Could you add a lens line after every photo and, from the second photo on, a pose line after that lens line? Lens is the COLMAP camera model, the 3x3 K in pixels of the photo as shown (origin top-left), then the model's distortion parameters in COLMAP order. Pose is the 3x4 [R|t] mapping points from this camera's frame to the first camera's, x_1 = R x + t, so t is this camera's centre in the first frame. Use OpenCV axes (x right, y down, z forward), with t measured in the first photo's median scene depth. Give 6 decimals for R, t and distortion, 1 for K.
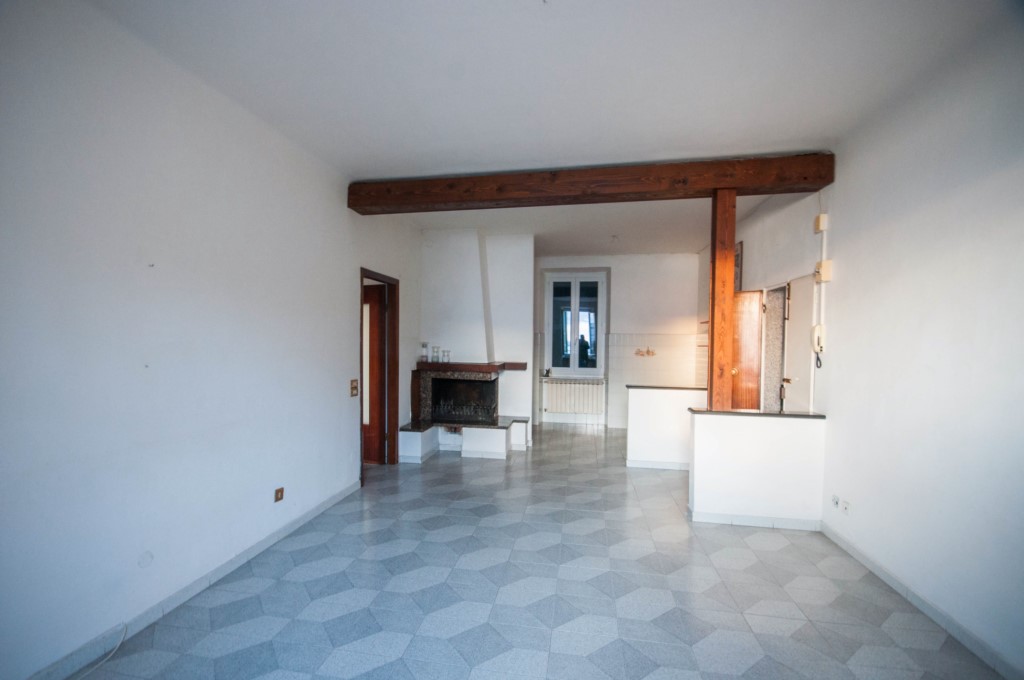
lens RADIAL K [[439.1, 0, 499.3], [0, 439.1, 353.7], [0, 0, 1]] dist [-0.002214, -0.000154]
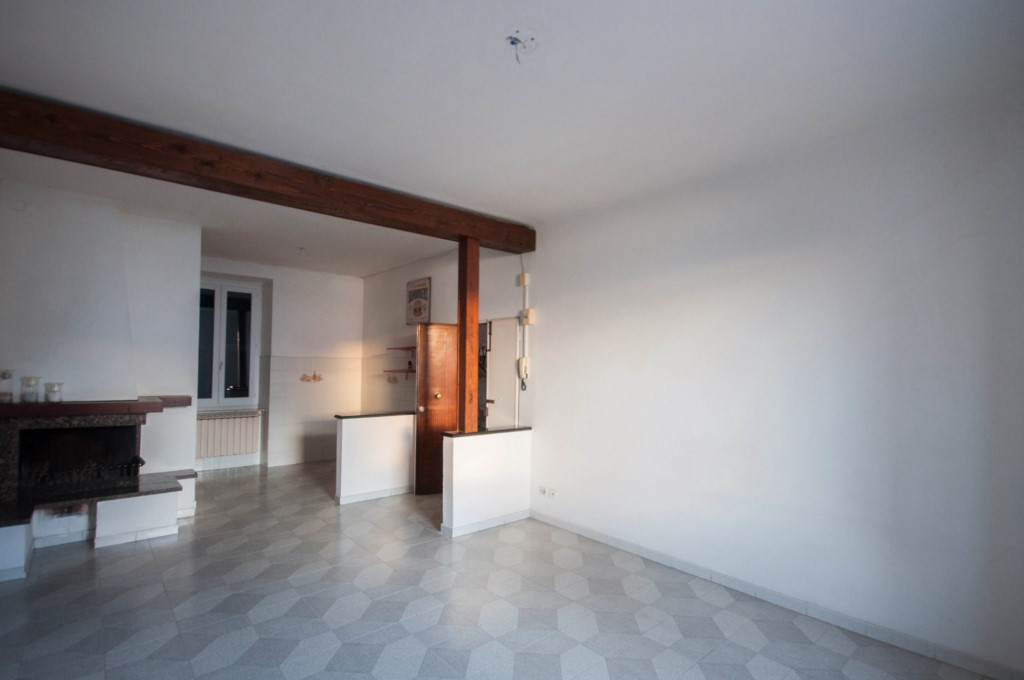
lens RADIAL K [[471.8, 0, 500.1], [0, 471.8, 356.5], [0, 0, 1]] dist [0.018746, -0.018136]
pose [[0.641665, 0.014288, 0.766852, -0.235396], [0.013891, 0.999446, -0.030245, -0.015833], [-0.766859, 0.030060, 0.641111, 0.094455]]
